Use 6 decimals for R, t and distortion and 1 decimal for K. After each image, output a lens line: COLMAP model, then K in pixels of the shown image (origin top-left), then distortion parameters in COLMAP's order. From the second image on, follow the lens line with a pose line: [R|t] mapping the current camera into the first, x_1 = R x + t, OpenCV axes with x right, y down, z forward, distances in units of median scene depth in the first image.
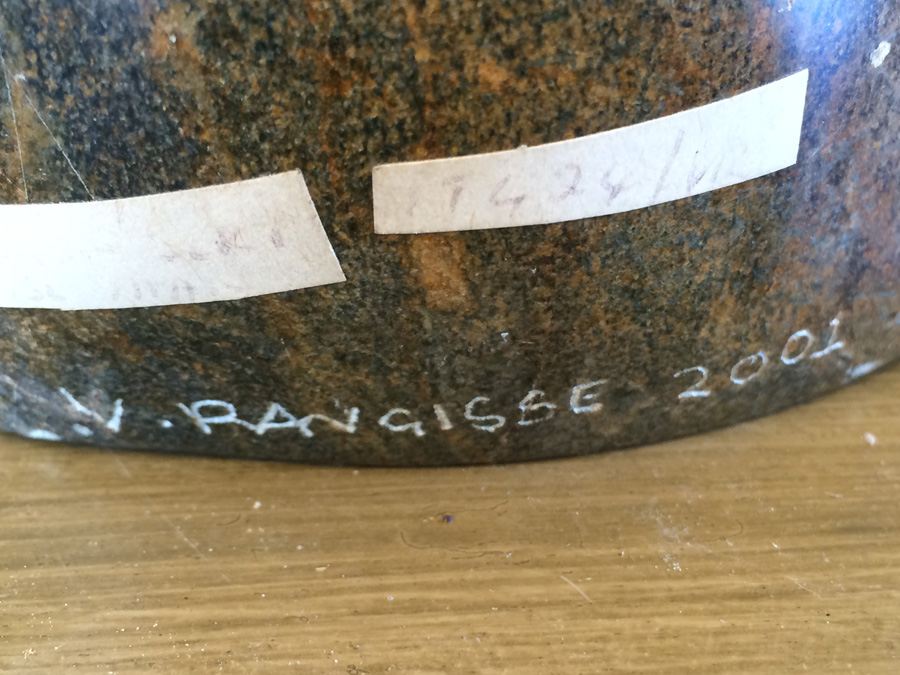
lens RADIAL K [[1239.6, 0, 449.4], [0, 1239.6, 334.7], [0, 0, 1]] dist [0.030176, 0.000000]
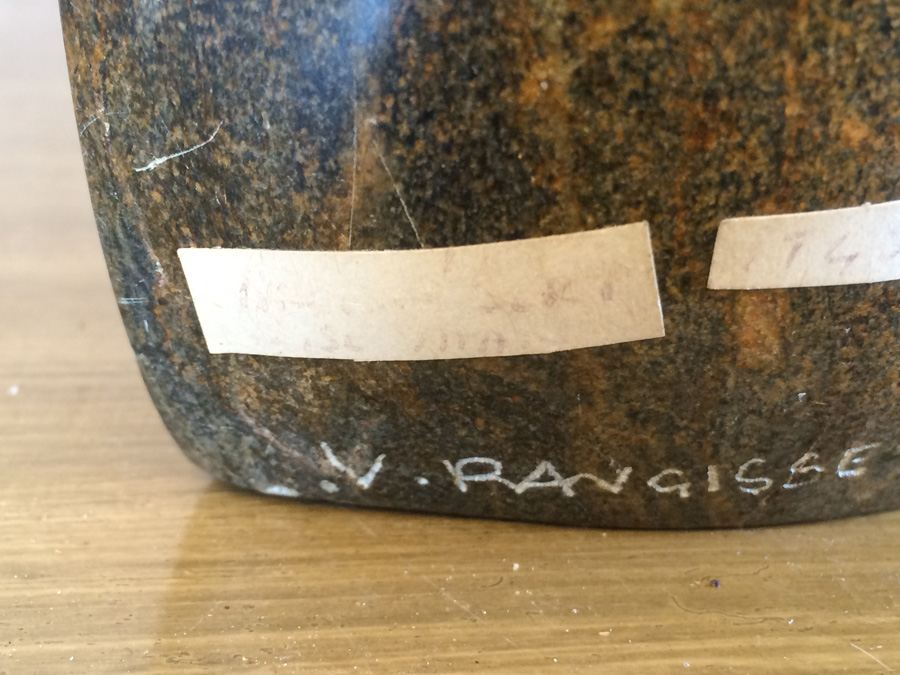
lens RADIAL K [[1239.6, 0, 450.3], [0, 1239.6, 340.6], [0, 0, 1]] dist [0.030176, 0.000000]
pose [[0.998517, 0.020760, 0.050324, -0.294971], [-0.018085, 0.998429, -0.053036, 0.014806], [-0.051346, 0.052048, 0.997324, 0.027850]]
